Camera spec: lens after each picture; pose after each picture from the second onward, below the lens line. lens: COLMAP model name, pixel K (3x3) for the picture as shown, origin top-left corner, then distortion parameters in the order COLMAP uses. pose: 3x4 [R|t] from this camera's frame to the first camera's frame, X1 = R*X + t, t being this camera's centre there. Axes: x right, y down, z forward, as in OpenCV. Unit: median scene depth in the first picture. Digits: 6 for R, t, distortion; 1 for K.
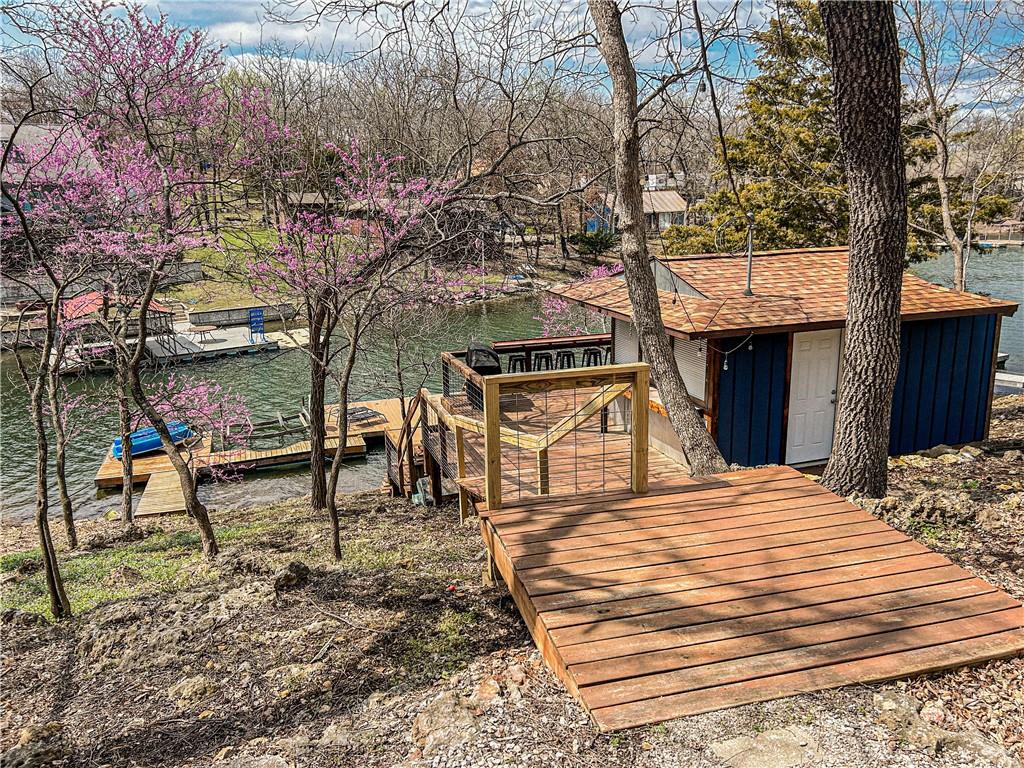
lens RADIAL K [[775.6, 0, 512.0], [0, 775.6, 384.0], [0, 0, 1]] dist [0.026256, -0.000851]
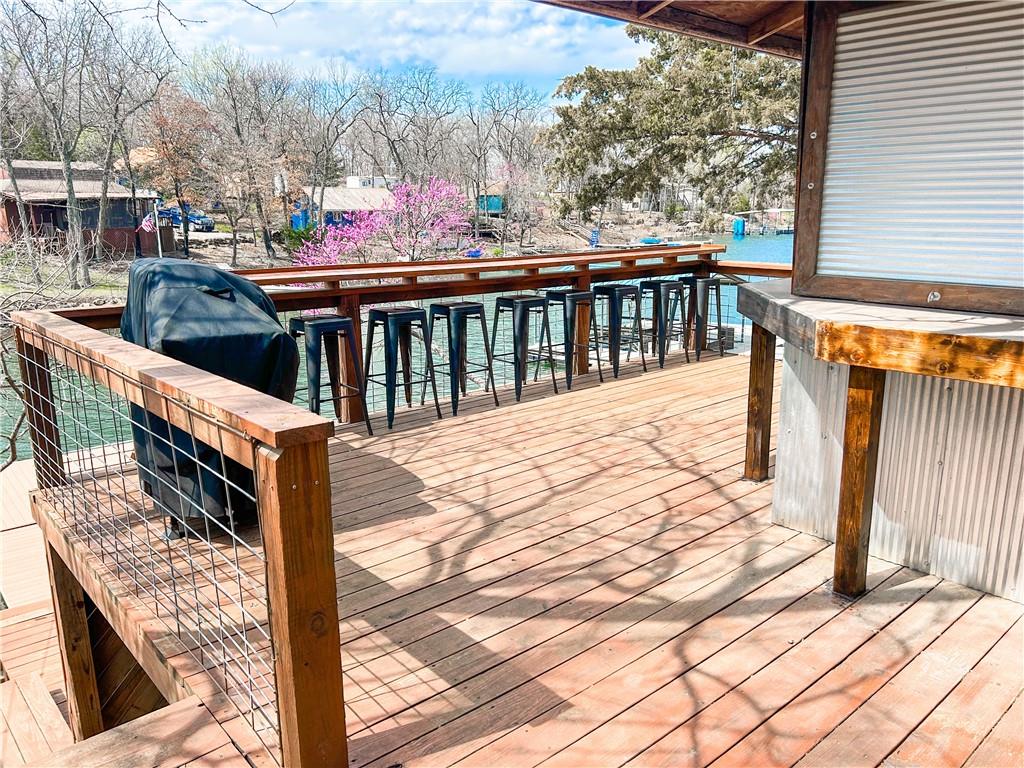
lens RADIAL K [[775.6, 0, 512.0], [0, 775.6, 384.0], [0, 0, 1]] dist [0.026256, -0.000851]
pose [[0.926720, -0.074613, 0.368271, -0.008073], [0.084211, 0.996397, -0.010034, -0.000233], [-0.366195, 0.040311, 0.929664, 0.154985]]
